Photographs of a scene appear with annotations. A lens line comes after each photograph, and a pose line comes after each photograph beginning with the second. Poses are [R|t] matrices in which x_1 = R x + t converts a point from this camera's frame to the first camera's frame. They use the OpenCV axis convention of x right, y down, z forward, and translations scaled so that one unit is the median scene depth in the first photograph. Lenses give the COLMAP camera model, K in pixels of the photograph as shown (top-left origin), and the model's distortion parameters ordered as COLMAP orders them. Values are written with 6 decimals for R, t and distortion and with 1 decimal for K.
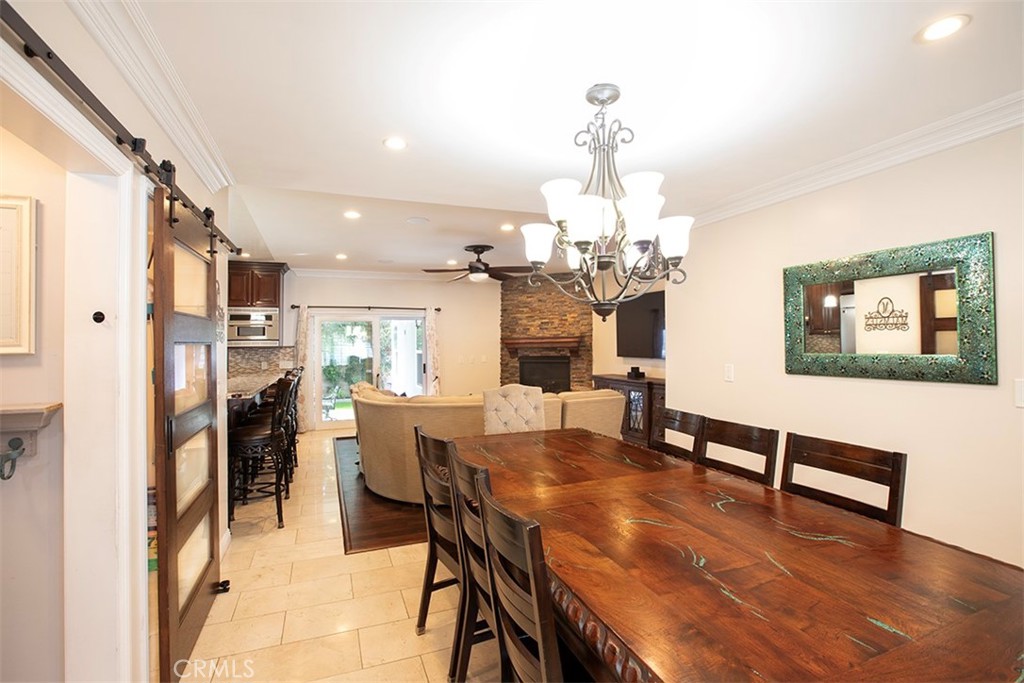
lens RADIAL K [[464.6, 0, 507.9], [0, 464.6, 345.0], [0, 0, 1]] dist [0.000727, 0.000938]
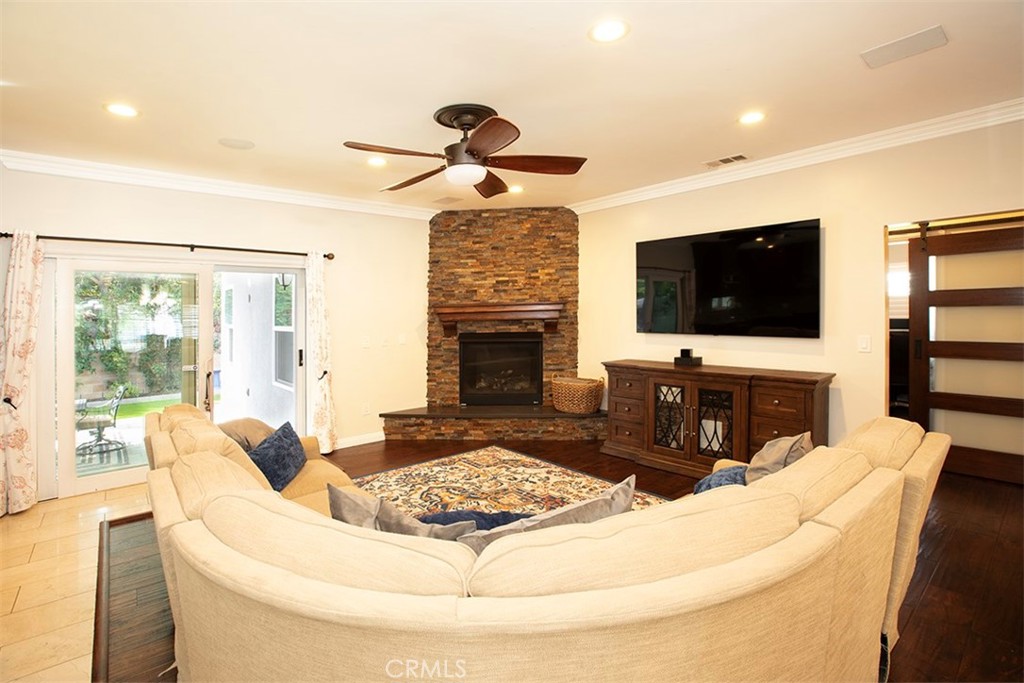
lens RADIAL K [[464.6, 0, 509.5], [0, 464.6, 307.5], [0, 0, 1]] dist [0.000727, 0.000938]
pose [[0.945078, 0.000539, 0.326845, -0.126702], [0.006461, 0.999772, -0.020330, 0.001642], [-0.326782, 0.021325, 0.944859, 0.376178]]
